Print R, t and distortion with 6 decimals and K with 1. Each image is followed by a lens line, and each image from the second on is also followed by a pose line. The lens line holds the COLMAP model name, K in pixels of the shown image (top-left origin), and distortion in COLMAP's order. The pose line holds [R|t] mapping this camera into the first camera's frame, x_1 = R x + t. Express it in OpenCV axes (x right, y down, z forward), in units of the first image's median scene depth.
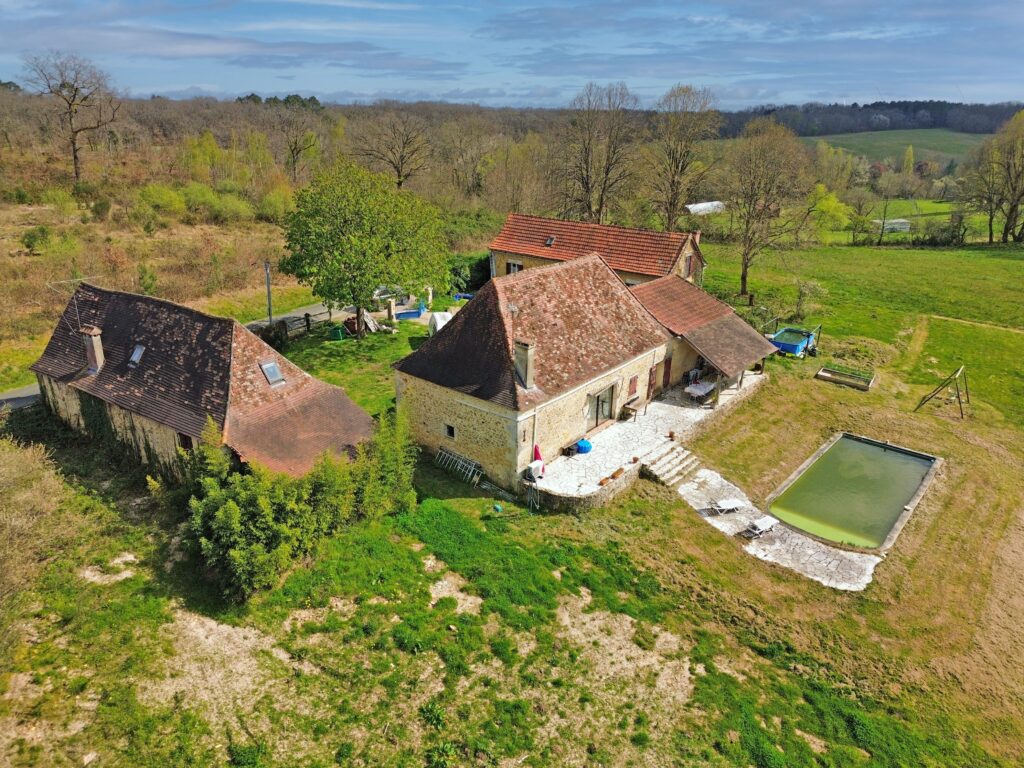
lens RADIAL K [[711.5, 0, 518.1], [0, 711.5, 385.1], [0, 0, 1]] dist [0.071092, -0.069623]
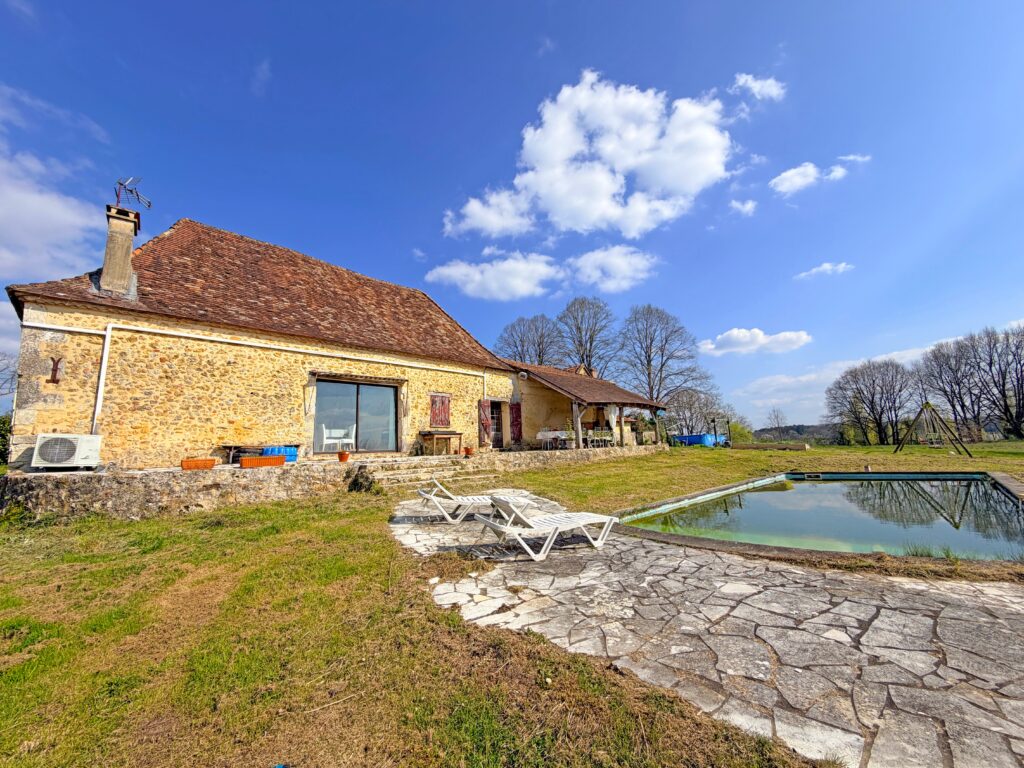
lens RADIAL K [[409.1, 0, 512.0], [0, 409.1, 384.0], [0, 0, 1]] dist [0.000698, 0.000198]
pose [[0.991386, -0.080283, -0.103485, 0.410945], [0.016961, 0.862154, -0.506363, 0.272842], [0.129872, 0.500246, 0.856089, 0.986941]]
